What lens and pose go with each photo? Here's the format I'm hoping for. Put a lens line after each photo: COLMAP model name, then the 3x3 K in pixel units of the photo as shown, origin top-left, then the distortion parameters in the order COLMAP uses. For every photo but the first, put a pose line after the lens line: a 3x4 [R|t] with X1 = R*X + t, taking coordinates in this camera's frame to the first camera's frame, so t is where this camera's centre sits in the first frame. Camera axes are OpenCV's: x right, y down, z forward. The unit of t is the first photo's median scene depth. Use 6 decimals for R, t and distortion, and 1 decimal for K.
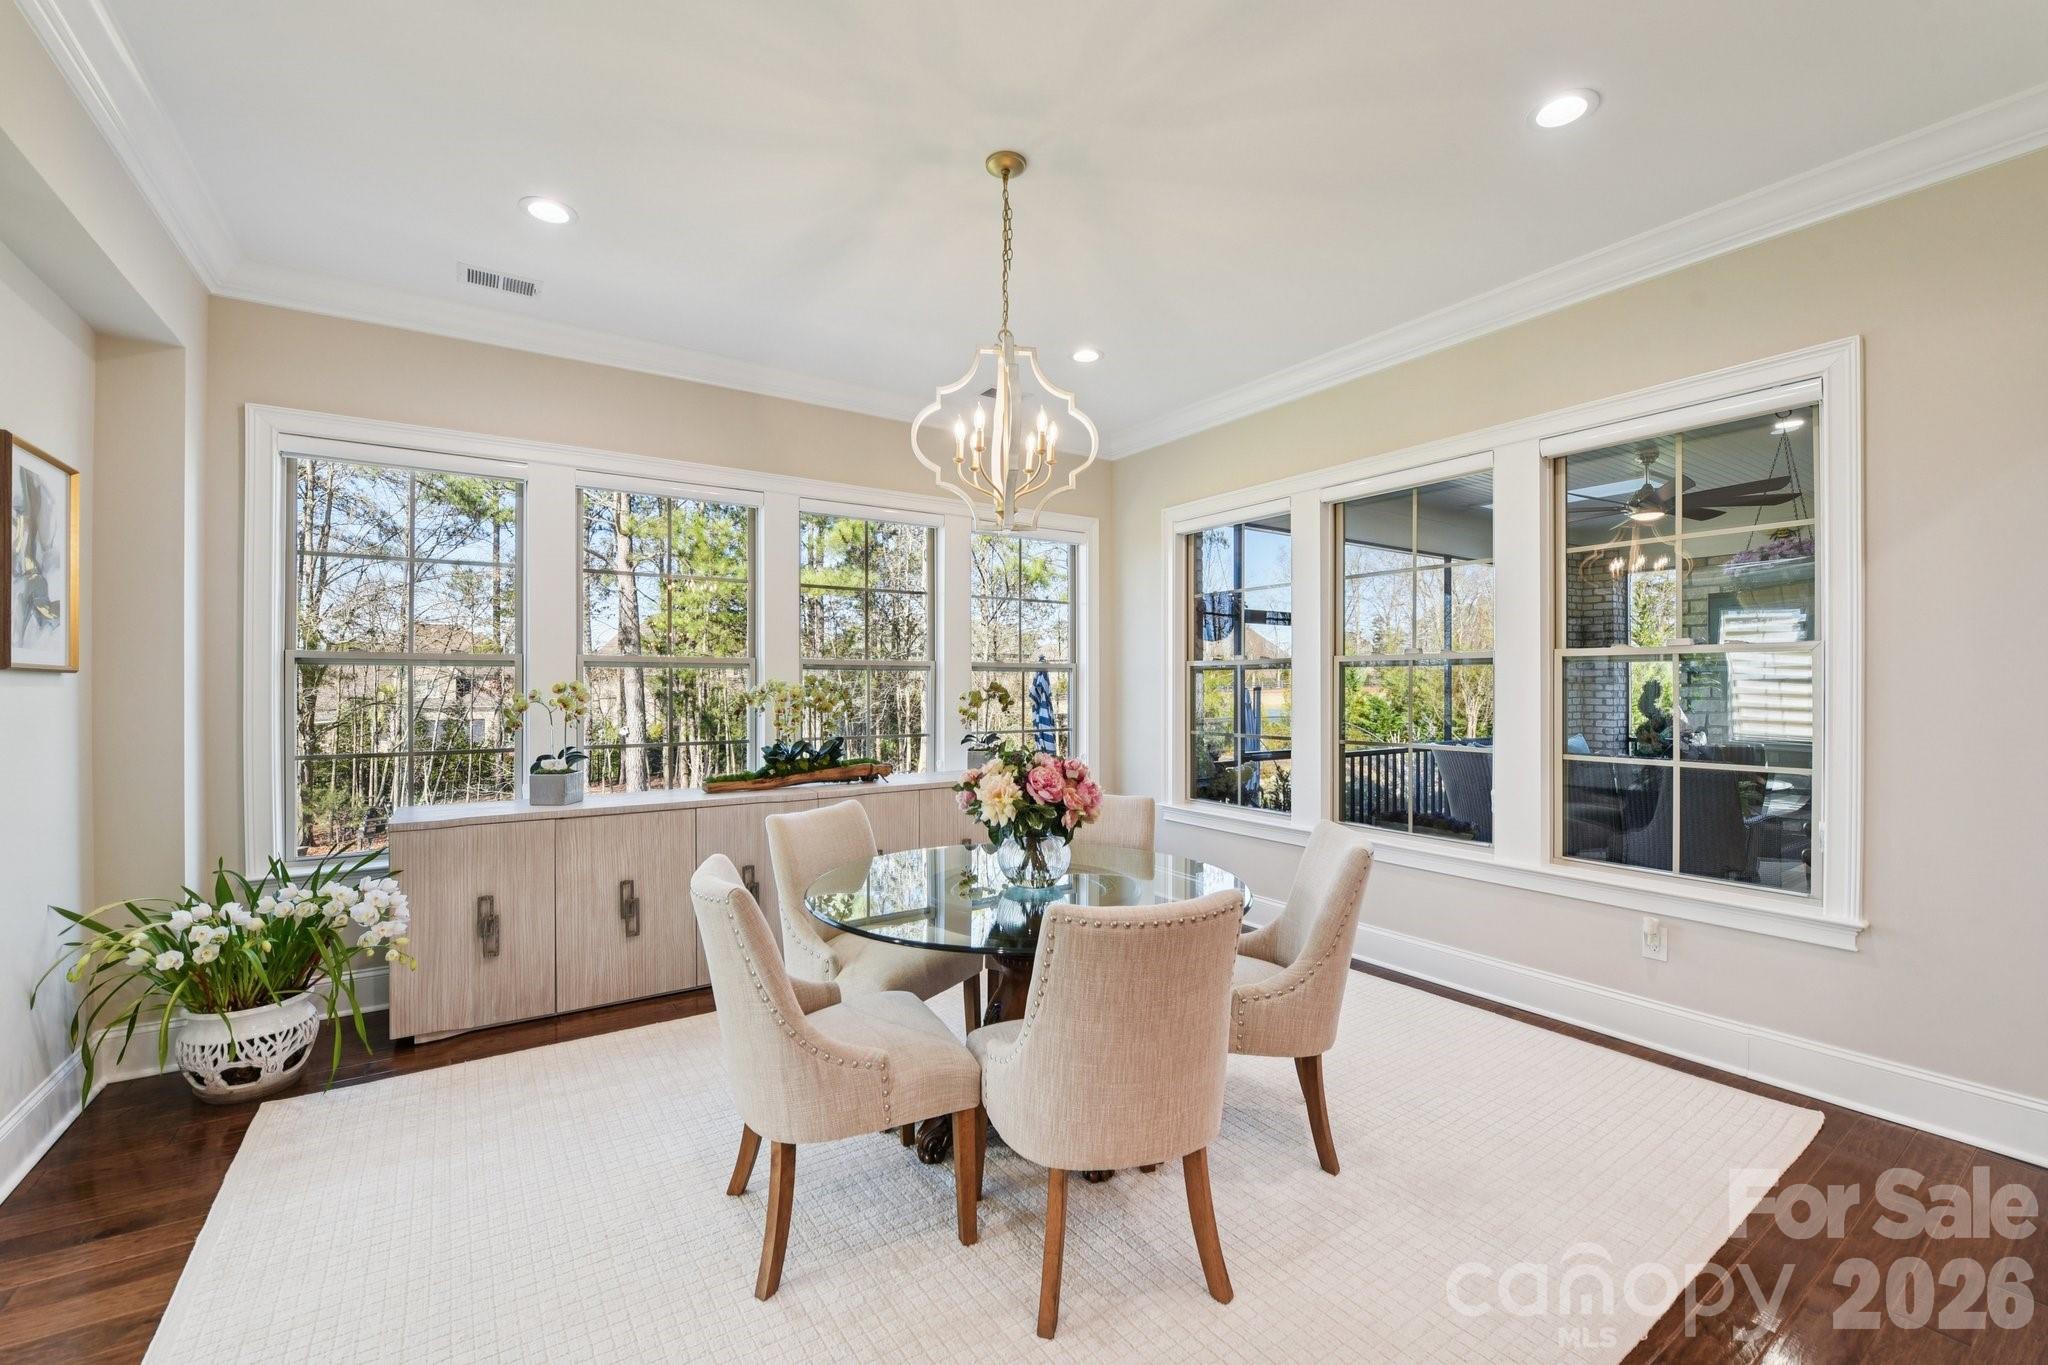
lens RADIAL K [[826.4, 0, 1021.7], [0, 826.4, 684.2], [0, 0, 1]] dist [-0.016540, -0.000205]
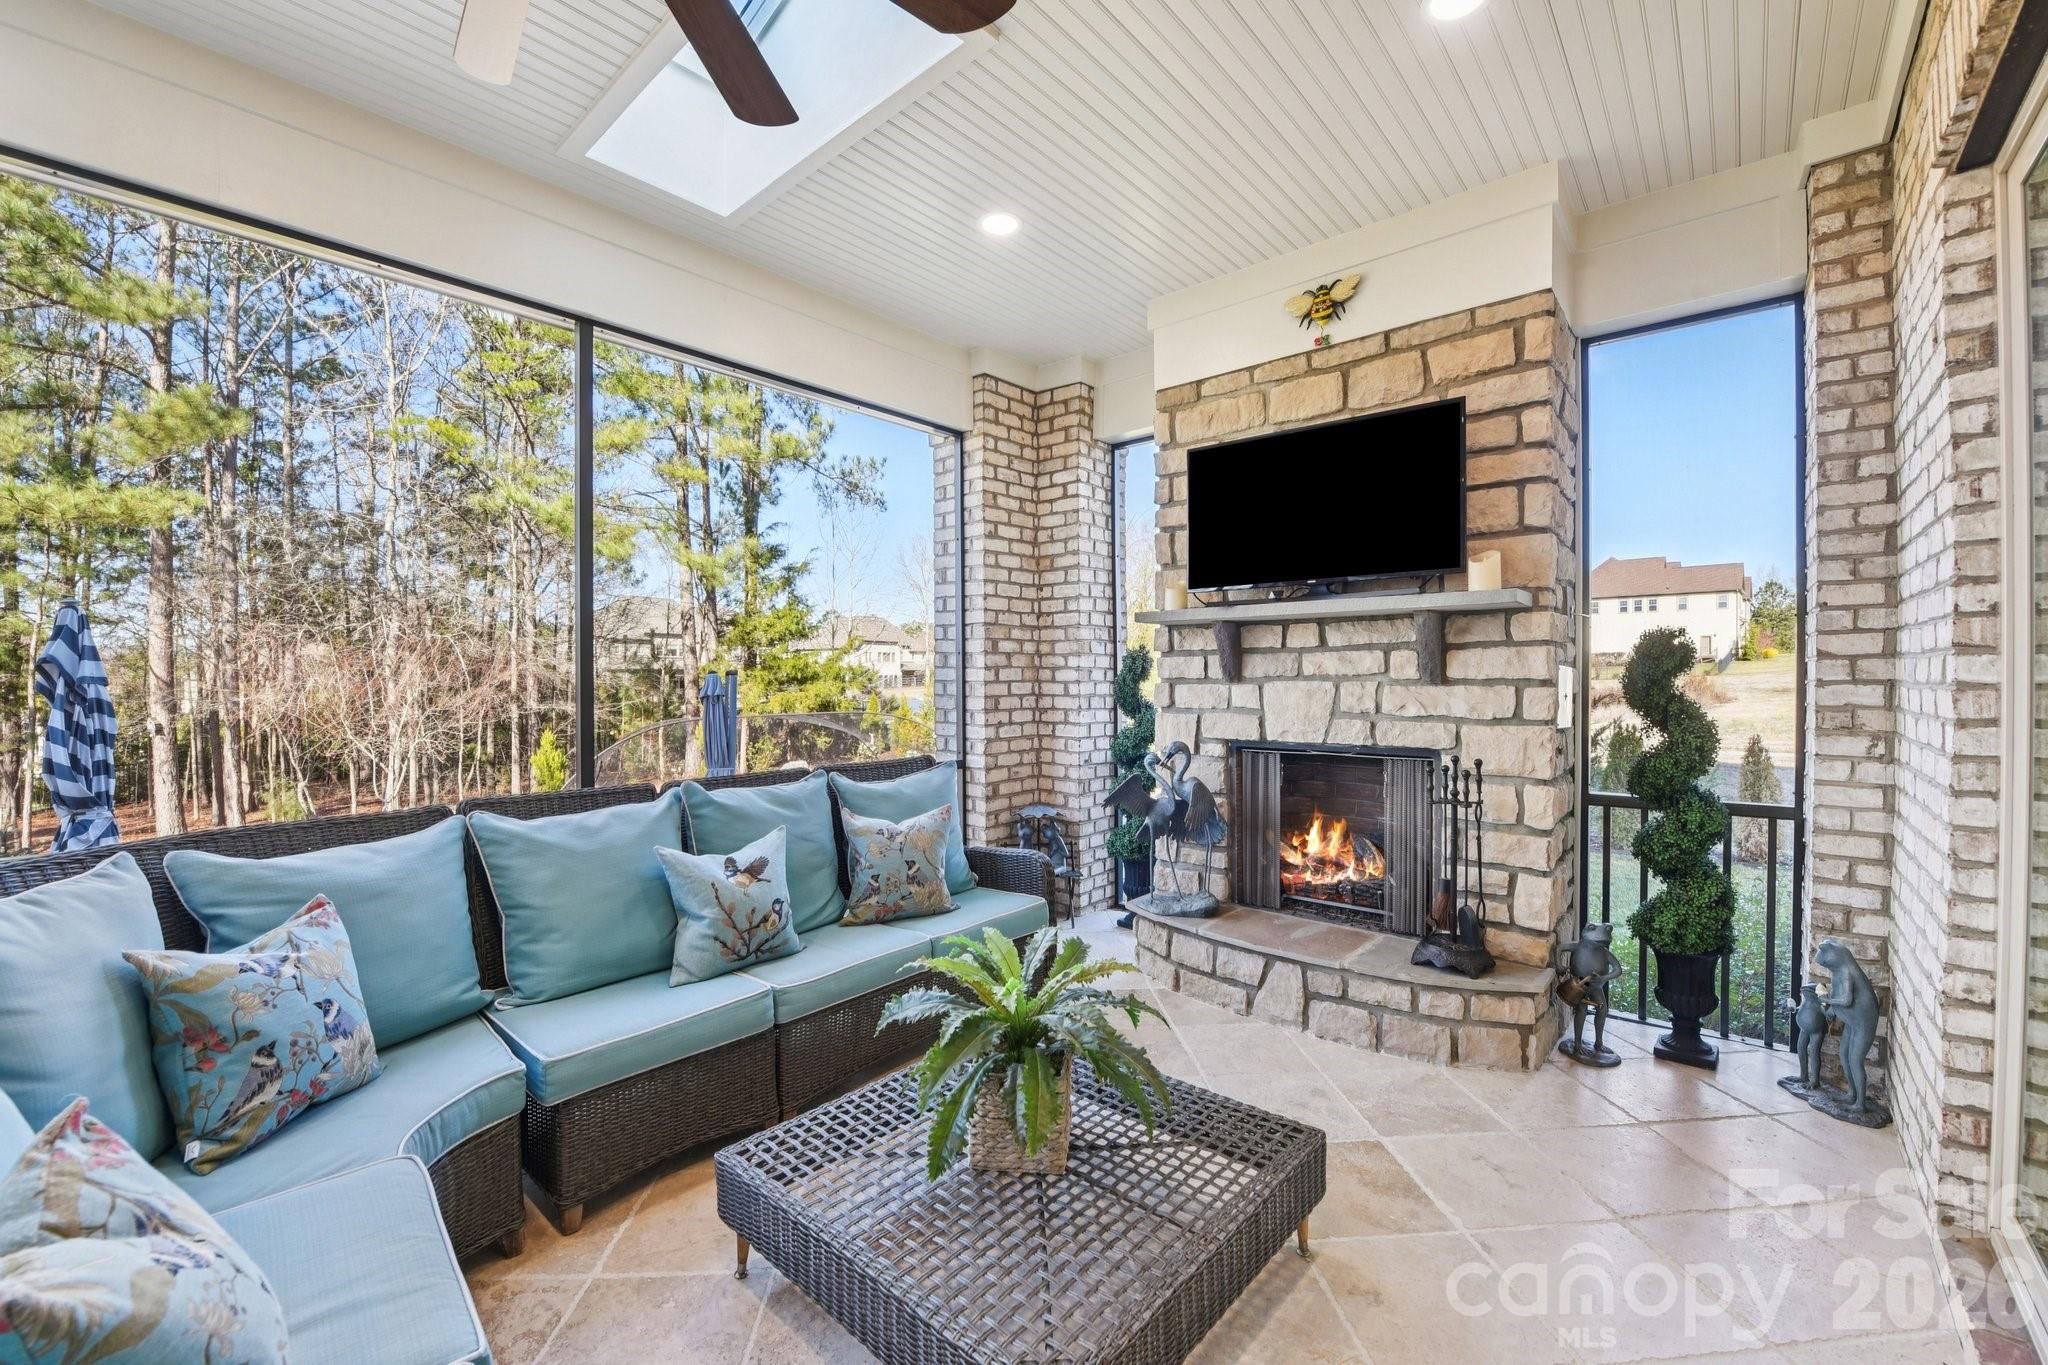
lens RADIAL K [[822.4, 0, 1024.0], [0, 822.4, 682.5], [0, 0, 1]] dist [-0.016193, -0.000461]
pose [[0.966361, -0.004441, 0.257152, 1.237411], [0.002426, 0.999964, 0.008152, 0.028662], [-0.257179, -0.007254, 0.966337, 1.130575]]
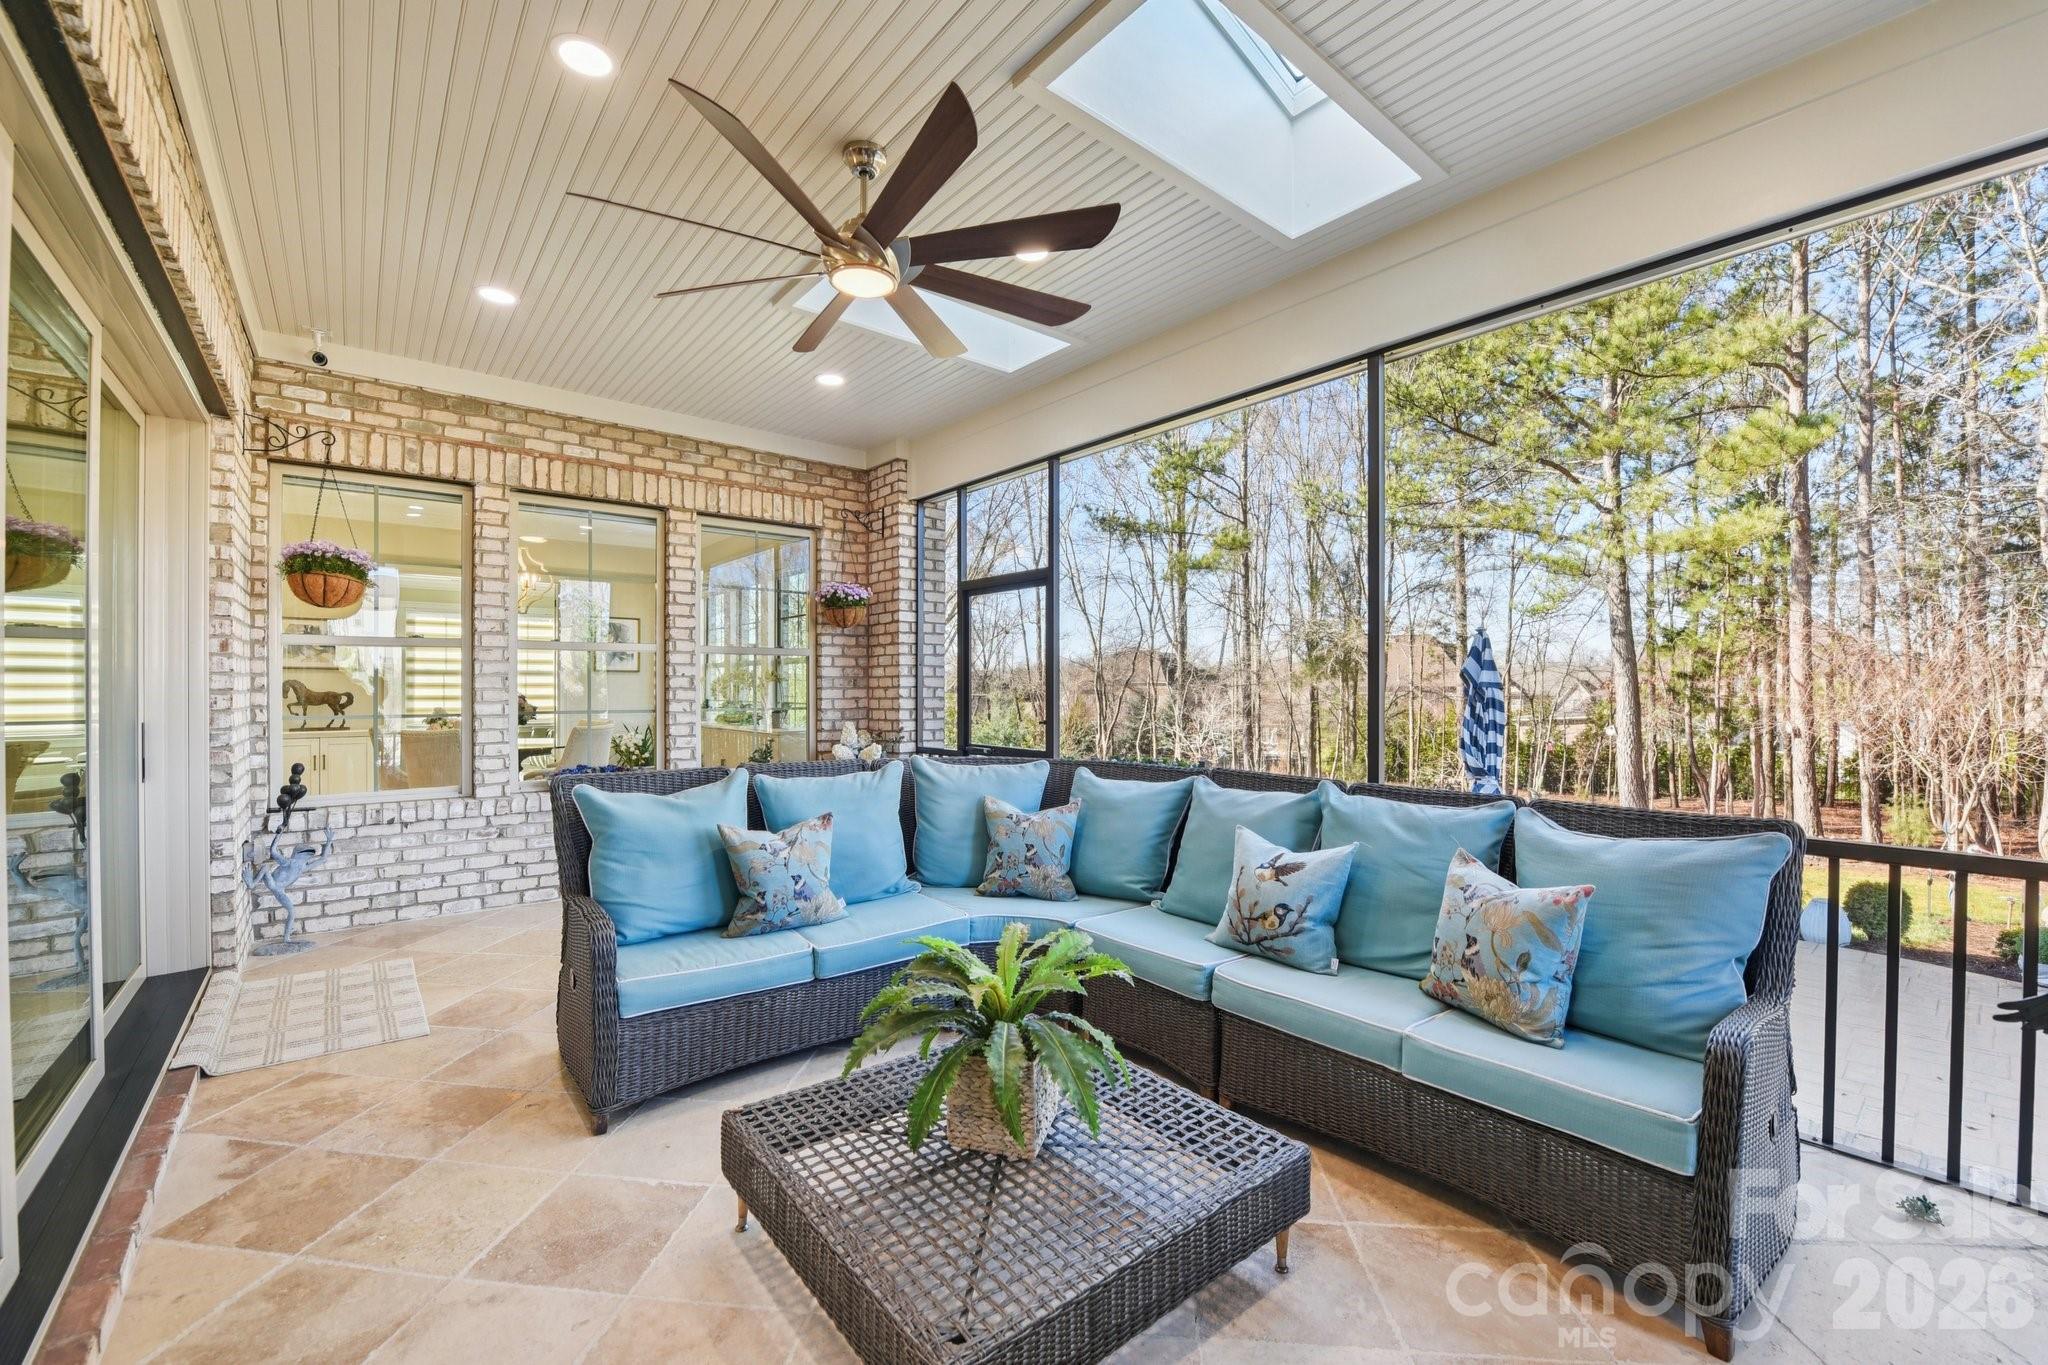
lens RADIAL K [[807.4, 0, 1022.5], [0, 807.4, 691.2], [0, 0, 1]] dist [0.025730, -0.000065]
pose [[0.111333, 0.007531, -0.993755, 1.831240], [0.001836, 0.999968, 0.007784, 0.030041], [0.993781, -0.002691, 0.111315, 1.529478]]
